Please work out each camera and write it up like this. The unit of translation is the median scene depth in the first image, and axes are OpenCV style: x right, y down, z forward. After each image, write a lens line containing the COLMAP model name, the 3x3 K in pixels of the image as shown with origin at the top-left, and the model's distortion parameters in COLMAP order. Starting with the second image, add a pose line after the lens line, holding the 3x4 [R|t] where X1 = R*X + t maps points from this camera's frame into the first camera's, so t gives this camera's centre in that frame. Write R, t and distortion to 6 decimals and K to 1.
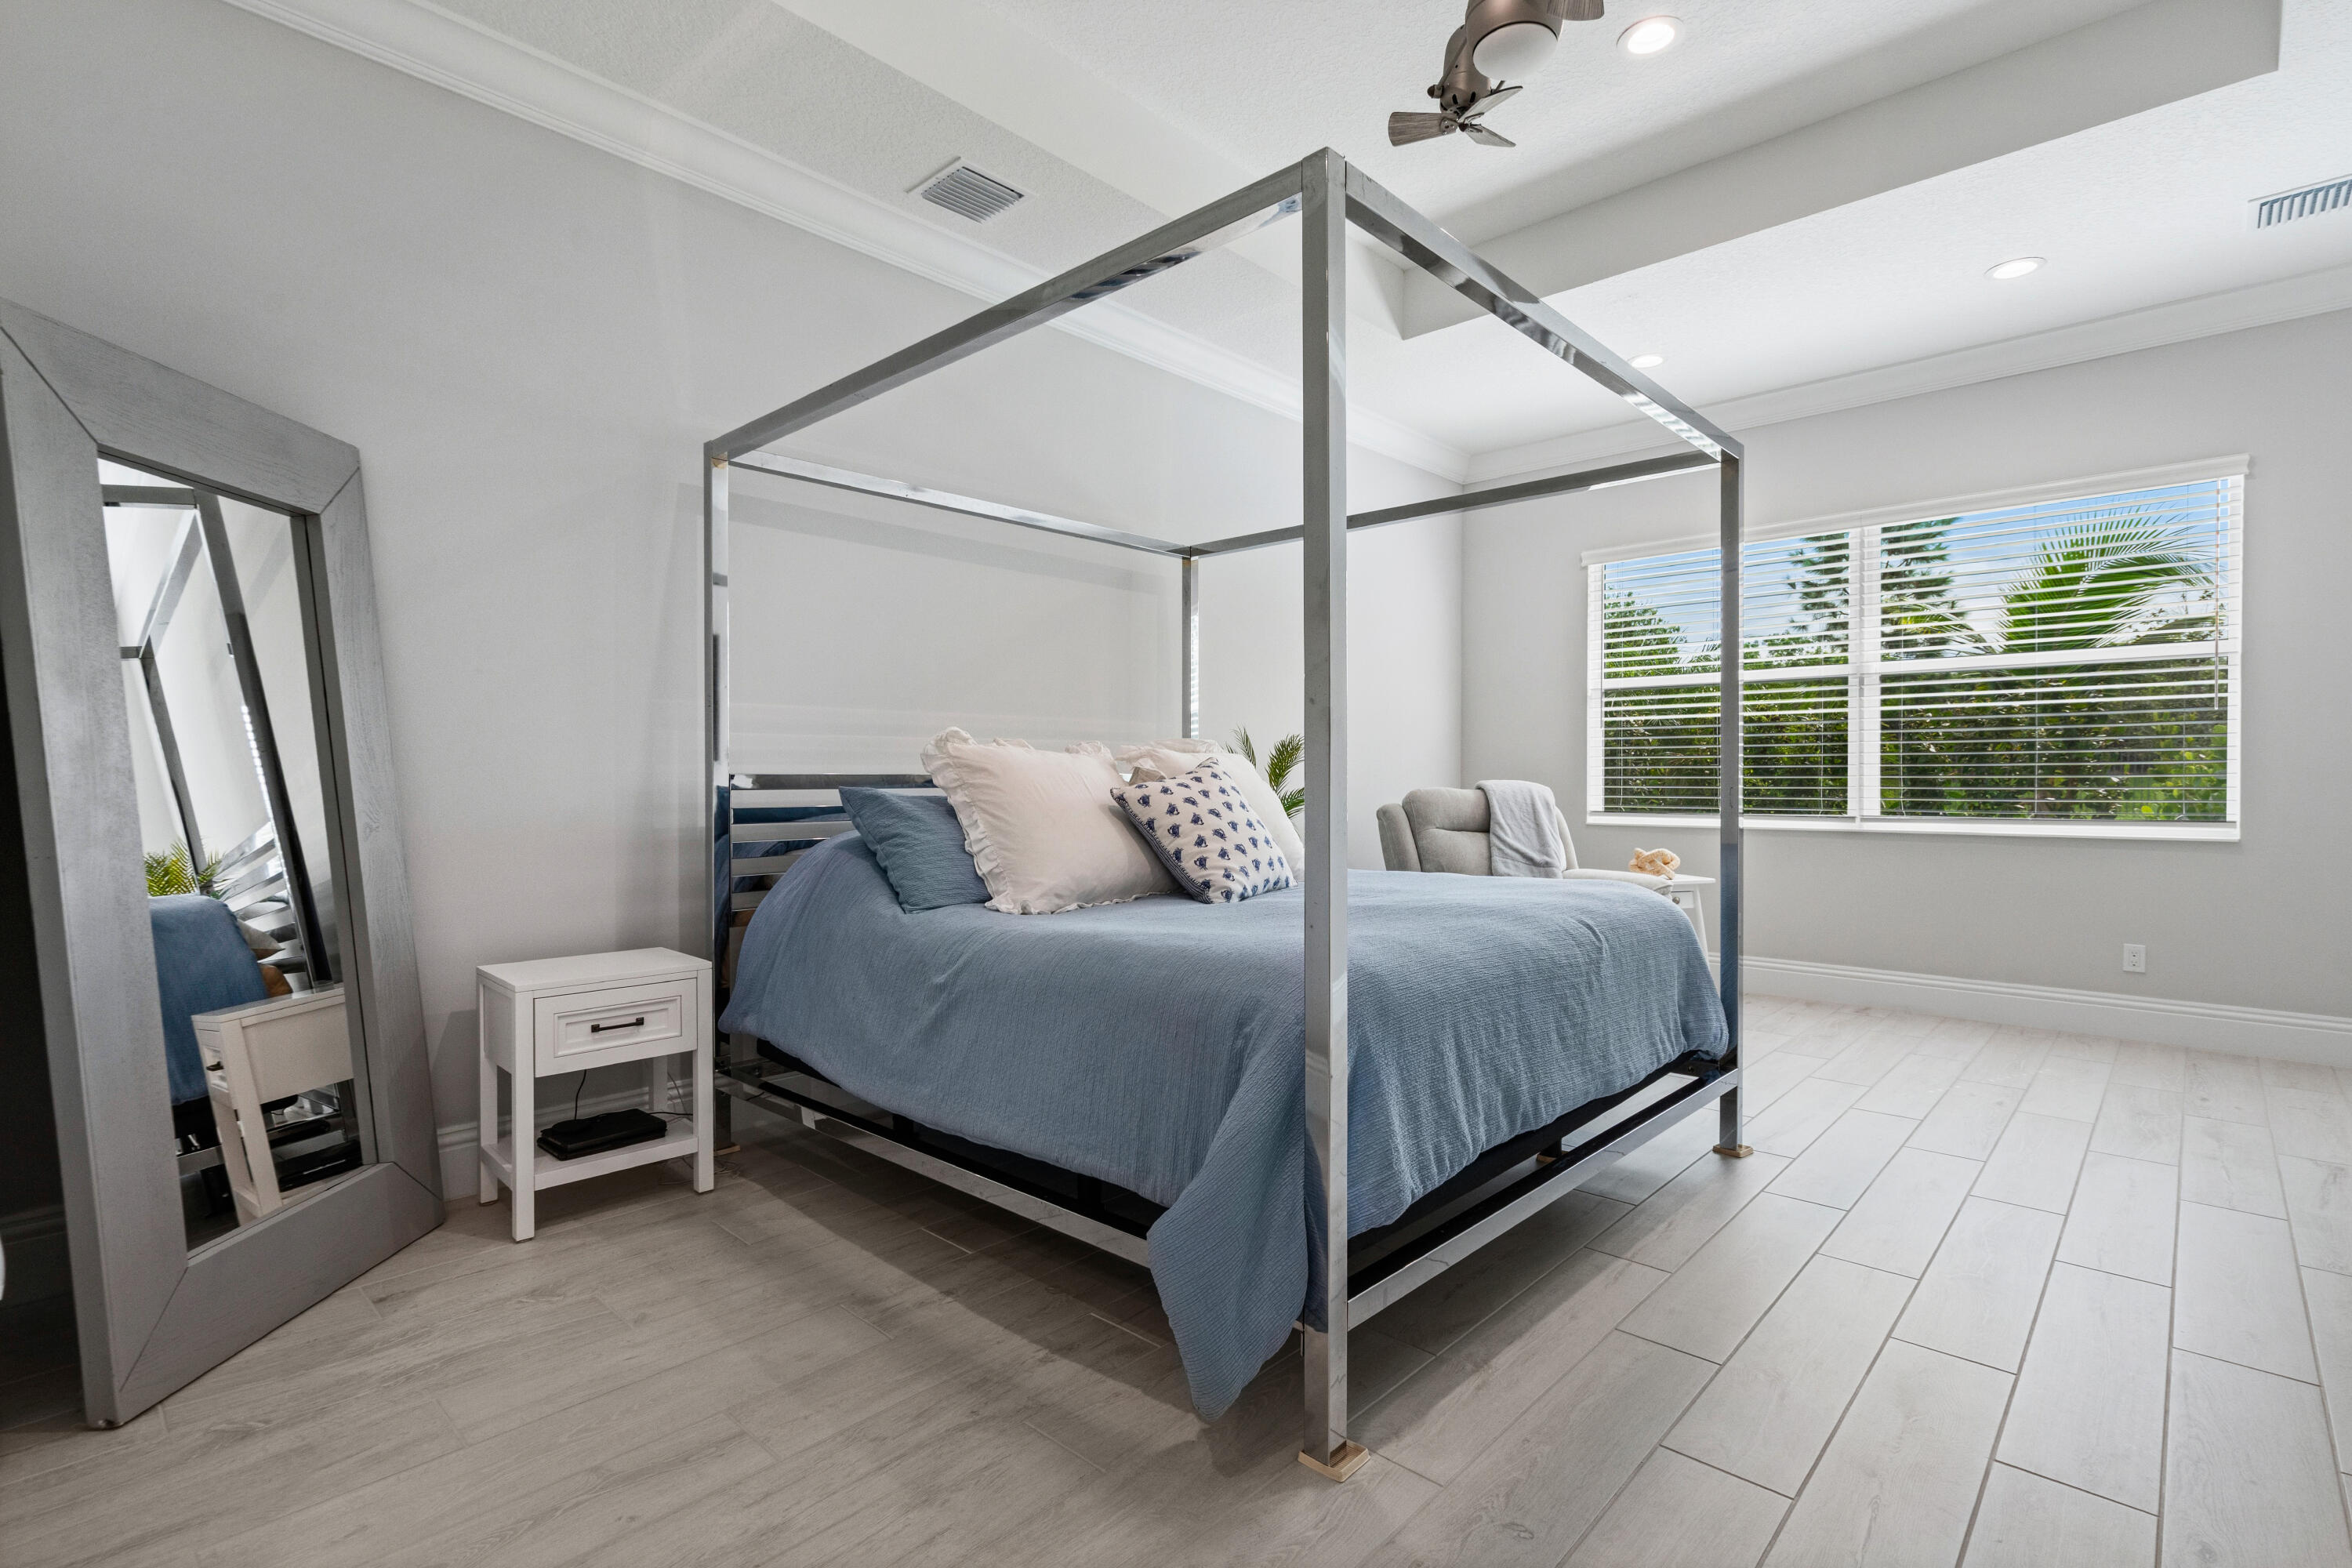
lens RADIAL K [[1079.9, 0, 1177.0], [0, 1079.9, 771.8], [0, 0, 1]] dist [-0.006539, 0.001170]
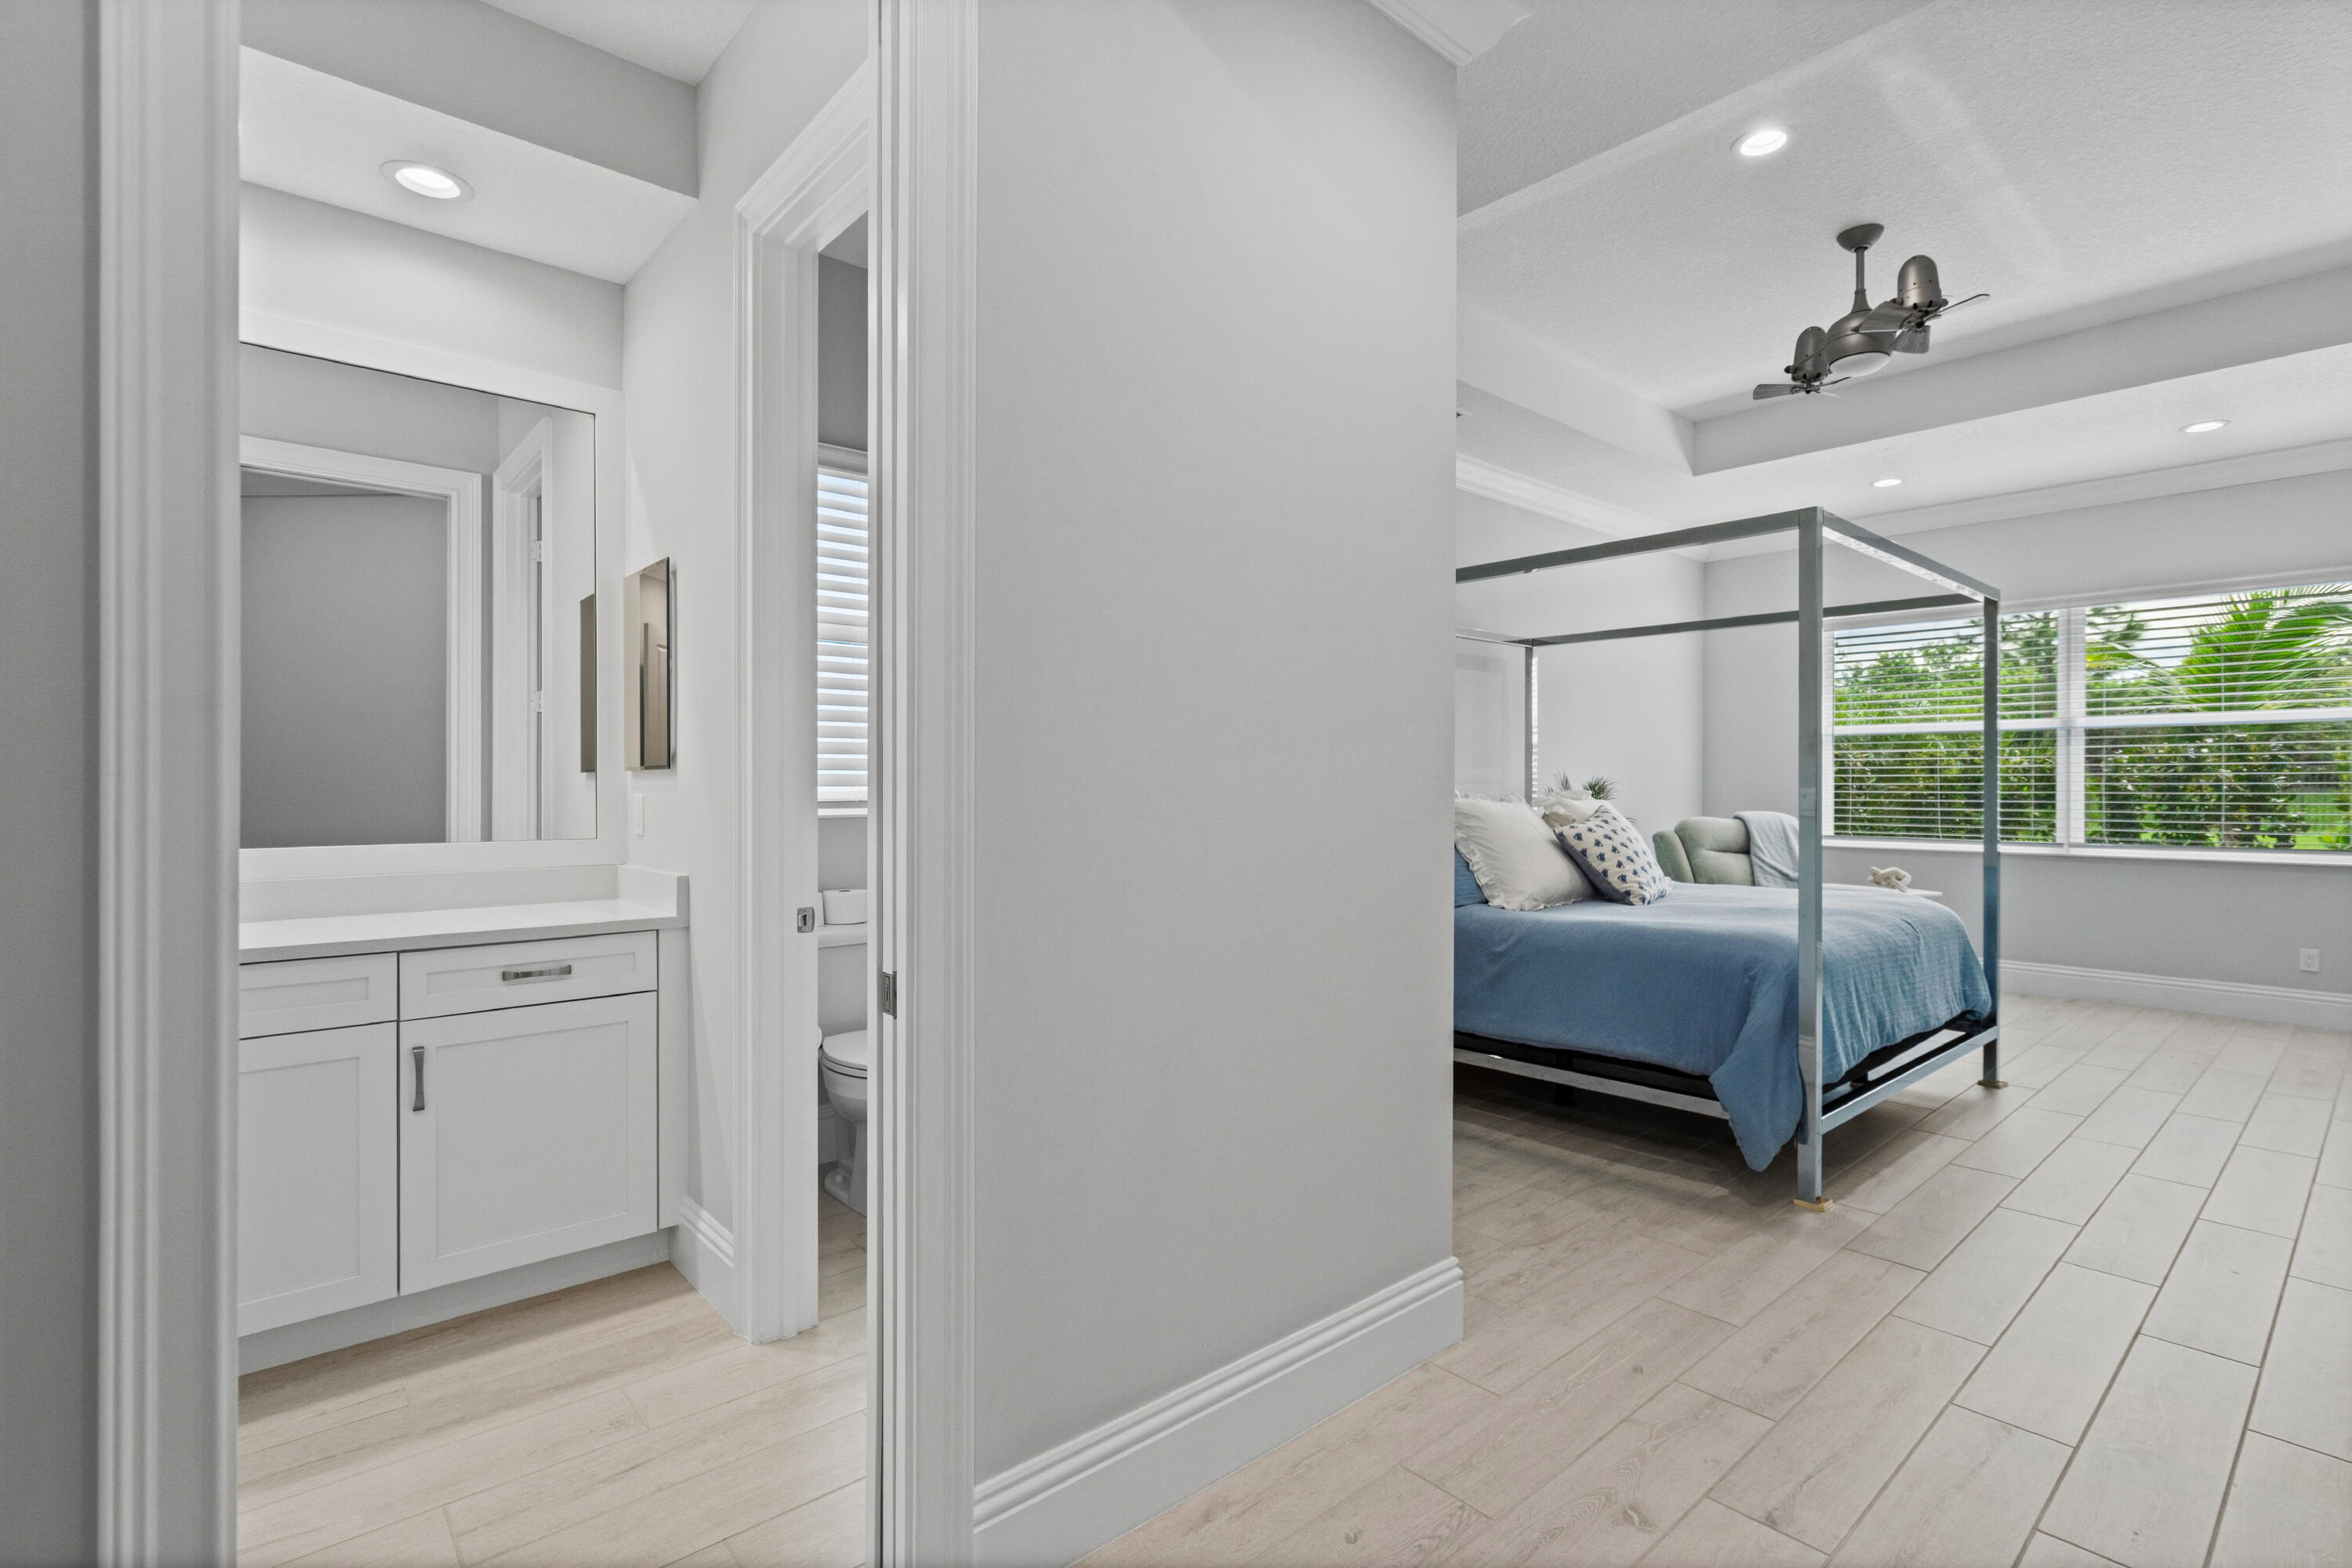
lens RADIAL K [[1079.9, 0, 1177.0], [0, 1079.9, 771.8], [0, 0, 1]] dist [-0.006539, 0.001170]
pose [[0.995173, 0.001043, -0.098130, -0.421865], [-0.001547, 0.999986, -0.005061, -0.053123], [0.098123, 0.005188, 0.995161, -0.529004]]
